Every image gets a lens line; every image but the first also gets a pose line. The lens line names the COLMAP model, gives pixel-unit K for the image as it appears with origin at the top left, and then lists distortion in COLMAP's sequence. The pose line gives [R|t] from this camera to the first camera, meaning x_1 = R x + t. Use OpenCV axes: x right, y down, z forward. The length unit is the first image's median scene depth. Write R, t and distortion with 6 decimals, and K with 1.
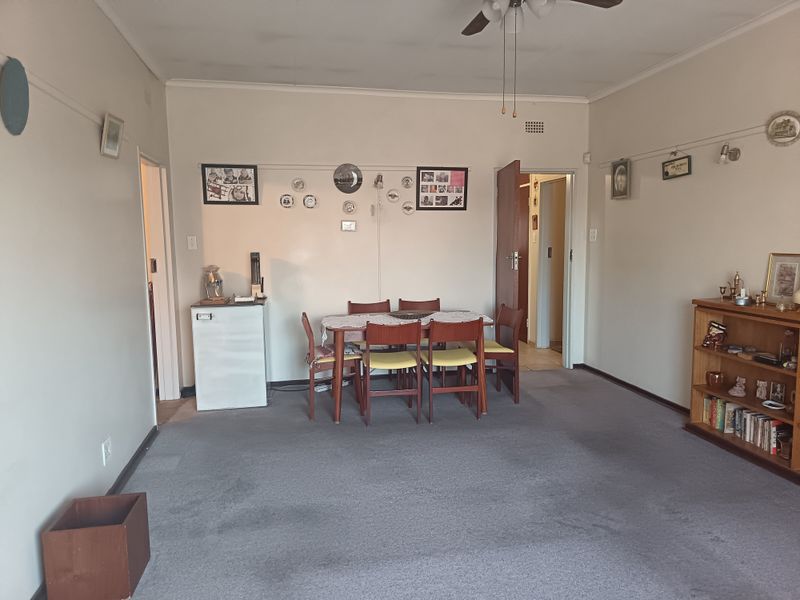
lens RADIAL K [[547.6, 0, 399.2], [0, 547.6, 300.2], [0, 0, 1]] dist [0.008731, 0.000490]
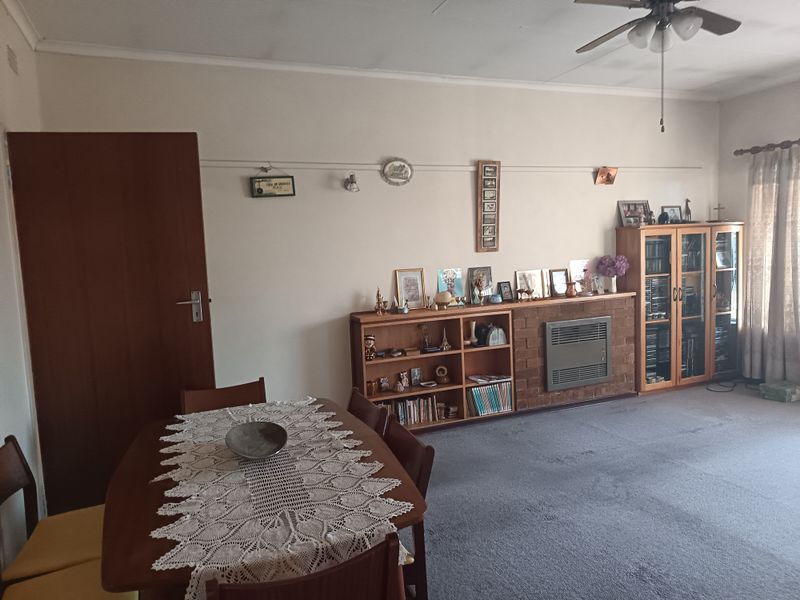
lens RADIAL K [[547.6, 0, 398.5], [0, 547.6, 298.2], [0, 0, 1]] dist [0.008731, 0.000490]
pose [[-0.191925, -0.072797, 0.978706, -0.532988], [0.154563, 0.982558, 0.103393, -0.148243], [-0.969162, 0.171116, -0.177326, 1.215427]]
